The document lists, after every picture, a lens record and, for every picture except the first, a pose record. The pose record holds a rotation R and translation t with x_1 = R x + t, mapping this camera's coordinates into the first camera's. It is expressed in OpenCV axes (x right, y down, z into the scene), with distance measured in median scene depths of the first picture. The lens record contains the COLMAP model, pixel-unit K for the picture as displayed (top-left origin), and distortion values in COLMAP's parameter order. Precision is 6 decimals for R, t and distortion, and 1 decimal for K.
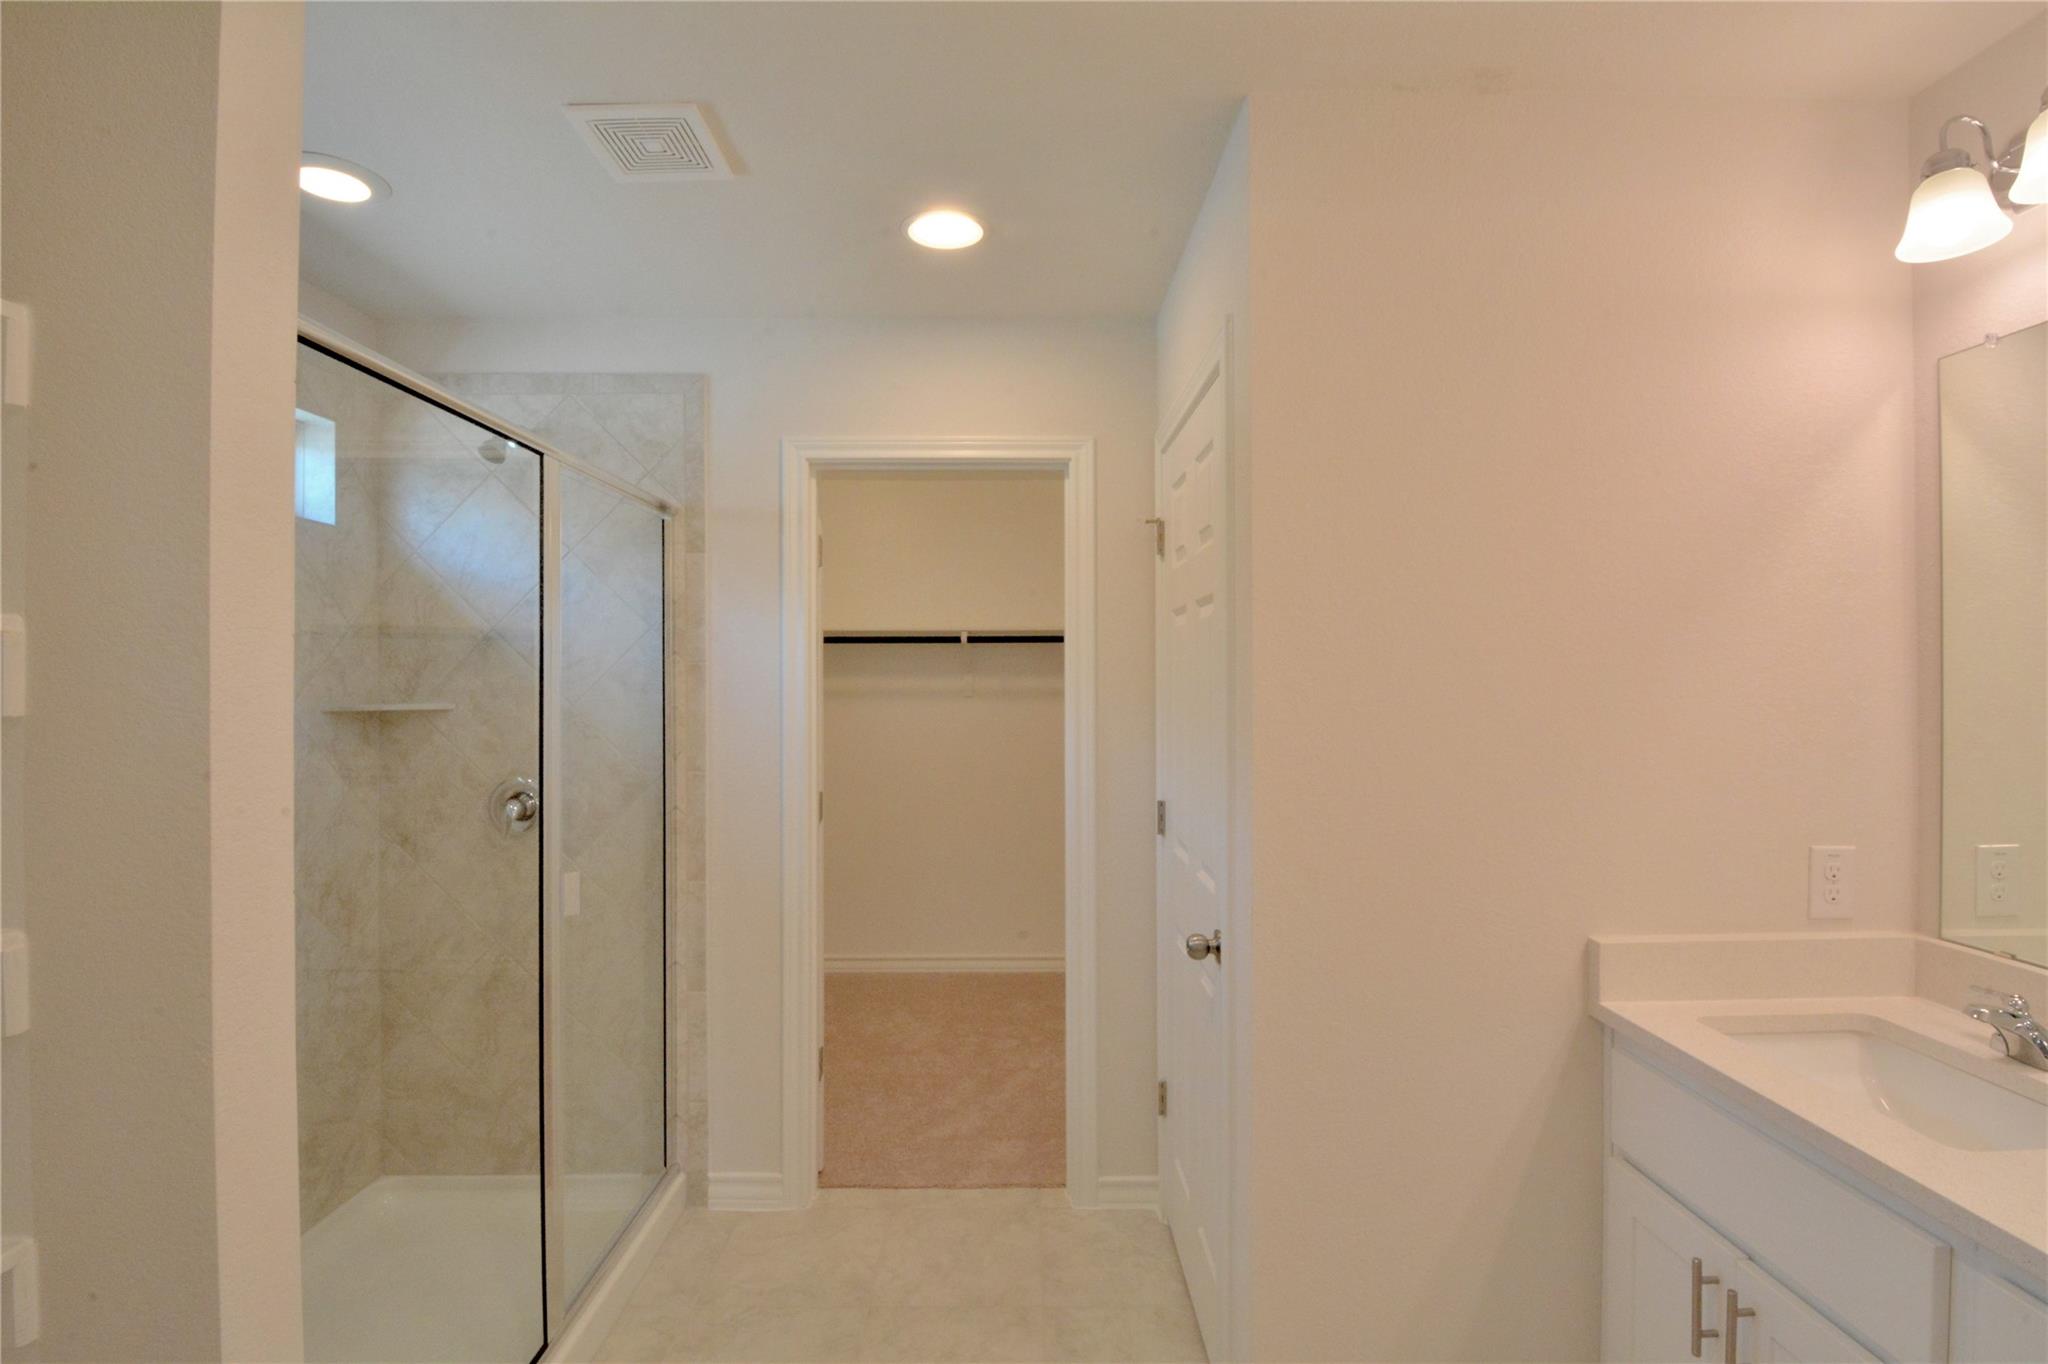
lens RADIAL K [[936.0, 0, 1026.3], [0, 936.0, 678.2], [0, 0, 1]] dist [0.004052, -0.016785]
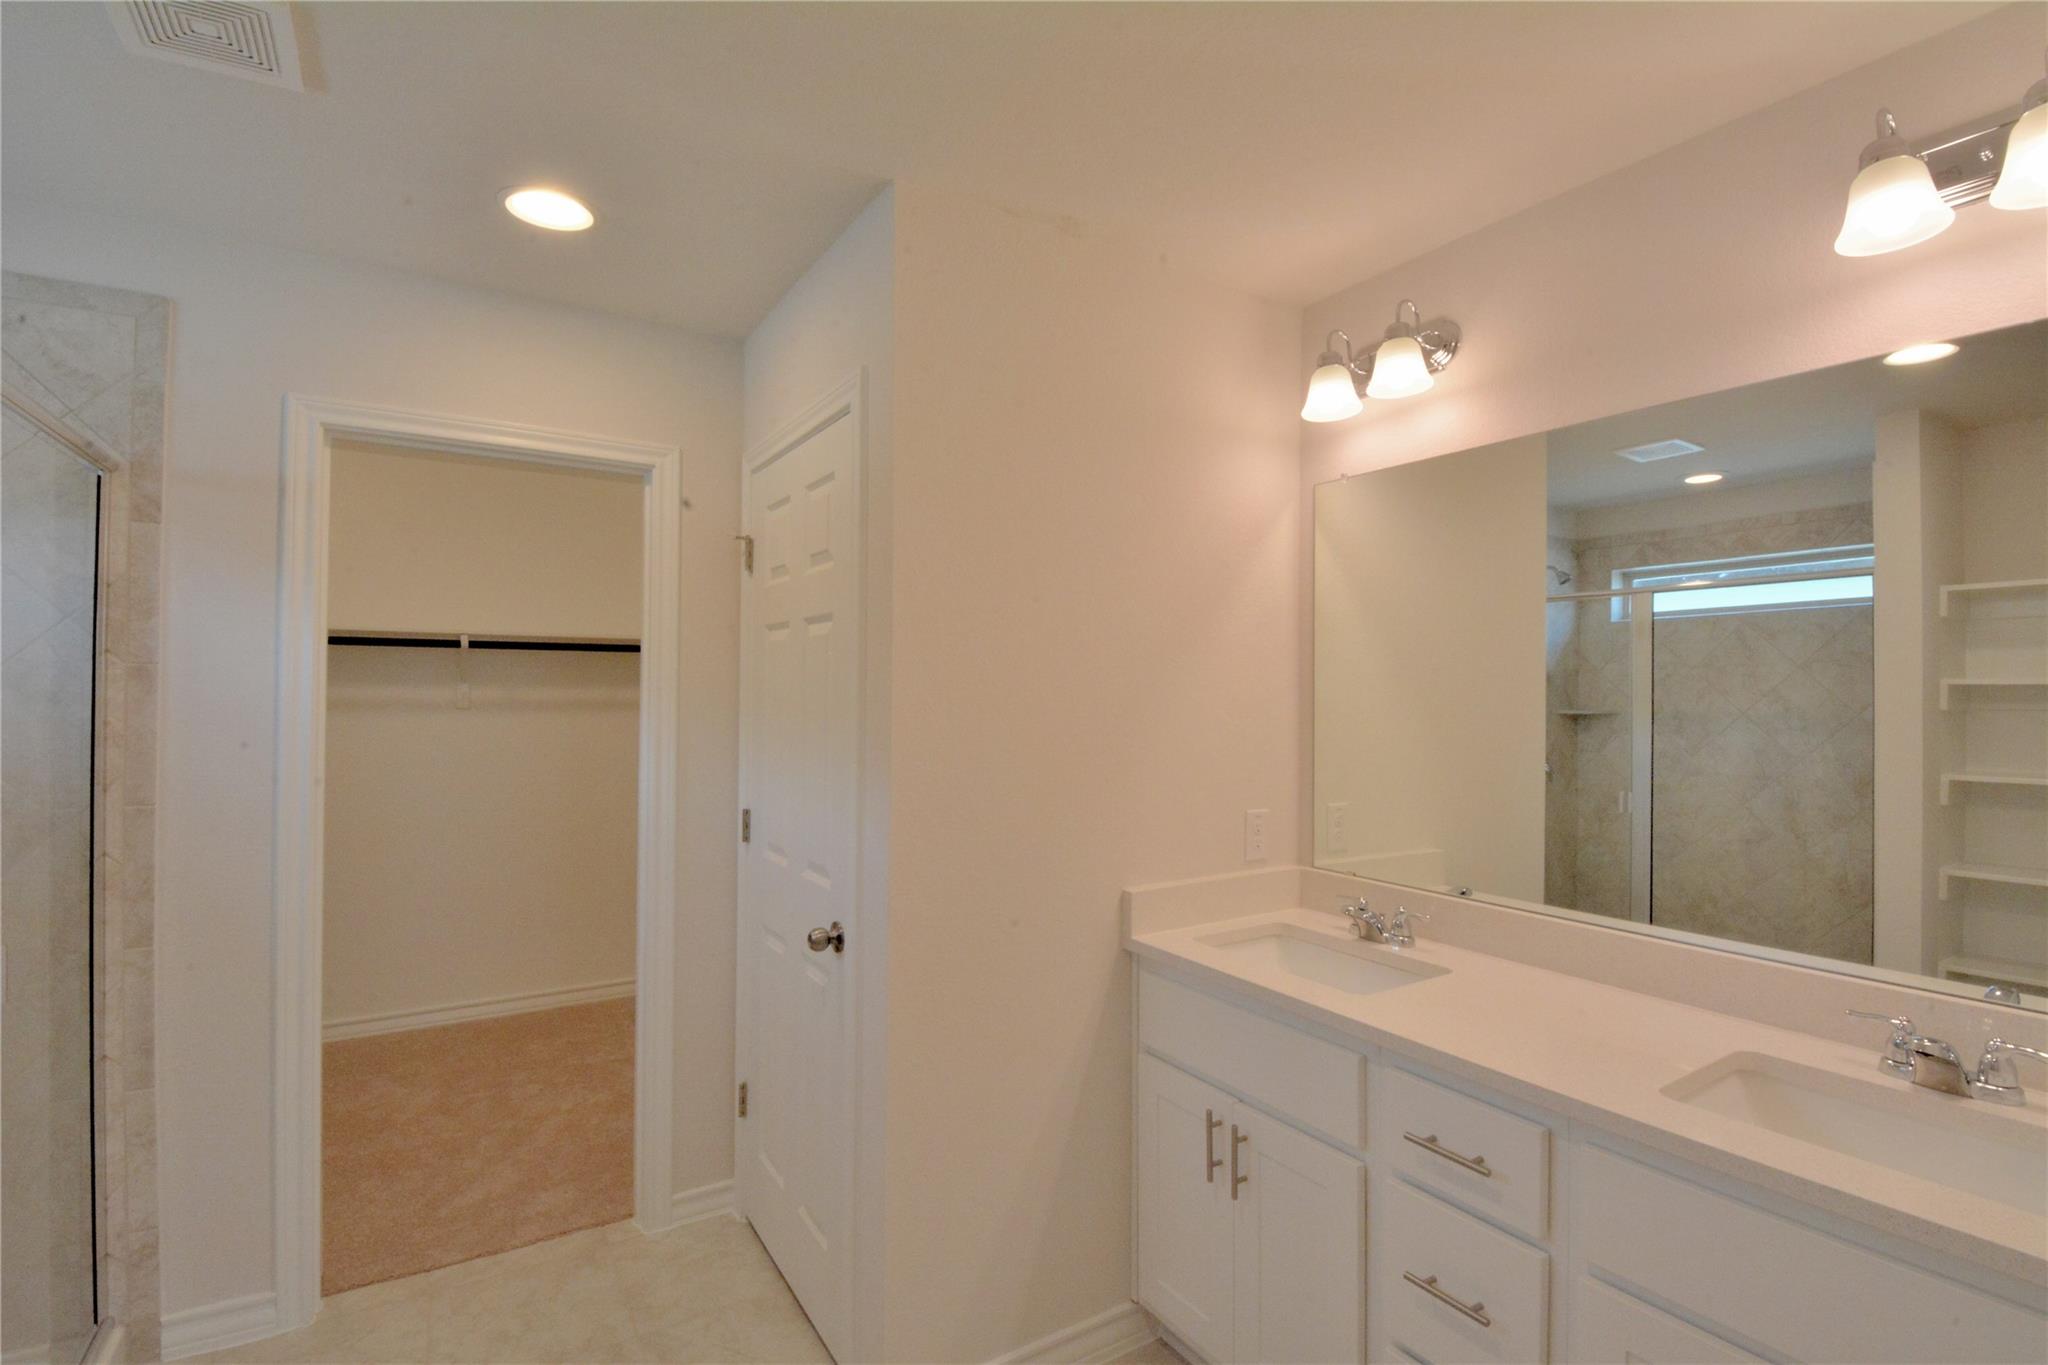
lens RADIAL K [[916.6, 0, 1021.2], [0, 916.6, 677.6], [0, 0, 1]] dist [-0.000326, -0.013654]
pose [[0.850108, 0.016530, 0.526348, -0.129144], [-0.008997, 0.999817, -0.016869, 0.000456], [-0.526531, 0.009605, 0.850102, -0.017188]]
